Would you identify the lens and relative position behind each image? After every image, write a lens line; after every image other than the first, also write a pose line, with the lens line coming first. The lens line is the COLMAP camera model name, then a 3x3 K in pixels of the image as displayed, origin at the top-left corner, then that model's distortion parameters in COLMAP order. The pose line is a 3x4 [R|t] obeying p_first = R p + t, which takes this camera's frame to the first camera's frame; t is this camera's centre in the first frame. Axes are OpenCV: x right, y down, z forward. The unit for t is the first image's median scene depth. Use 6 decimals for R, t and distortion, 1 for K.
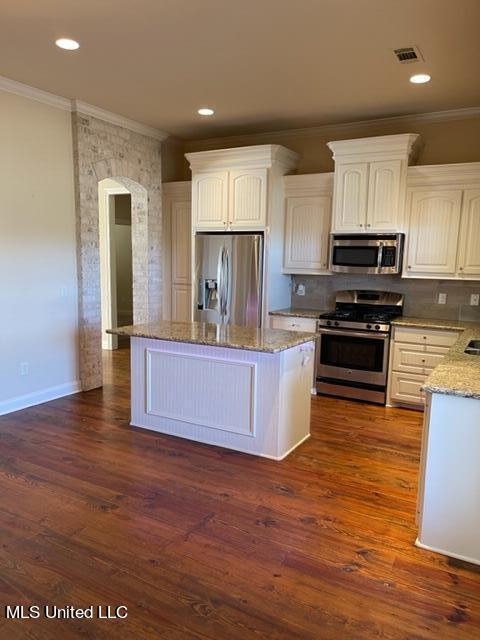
lens RADIAL K [[481.9, 0, 236.6], [0, 481.9, 327.3], [0, 0, 1]] dist [0.067983, -0.097966]
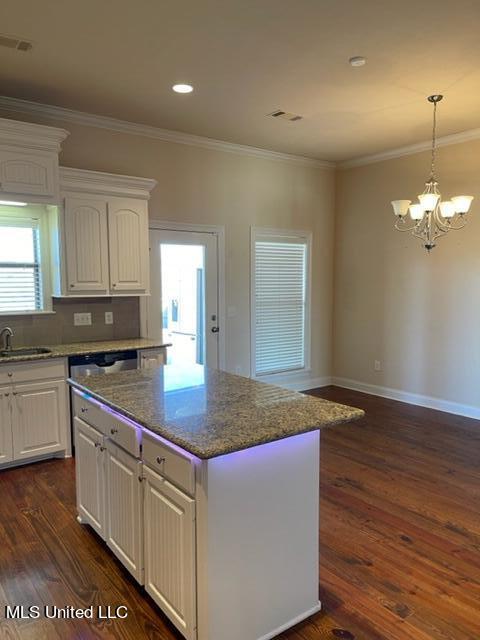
lens RADIAL K [[481.9, 0, 236.6], [0, 481.9, 327.3], [0, 0, 1]] dist [0.067983, -0.097966]
pose [[-0.915114, -0.057596, 0.399059, -0.280479], [0.045216, 0.968841, 0.243519, -0.183931], [-0.400651, 0.240892, -0.883997, 1.221288]]
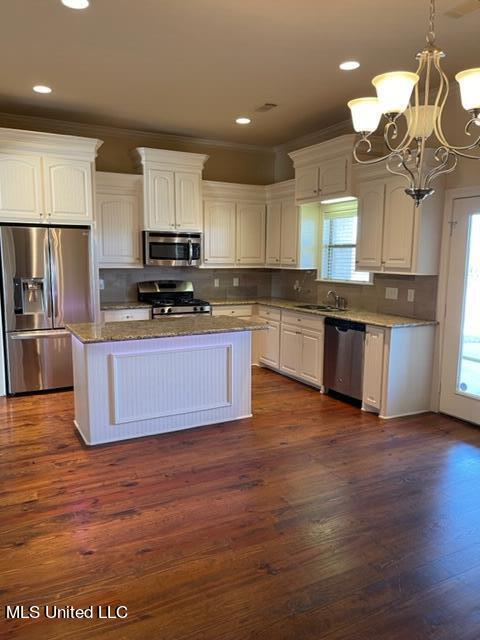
lens RADIAL K [[481.9, 0, 236.6], [0, 481.9, 327.3], [0, 0, 1]] dist [0.067983, -0.097966]
pose [[0.541460, -0.140153, 0.828962, -0.666740], [0.125197, 0.988455, 0.085342, -0.045515], [-0.831352, 0.057574, 0.552756, 0.238520]]
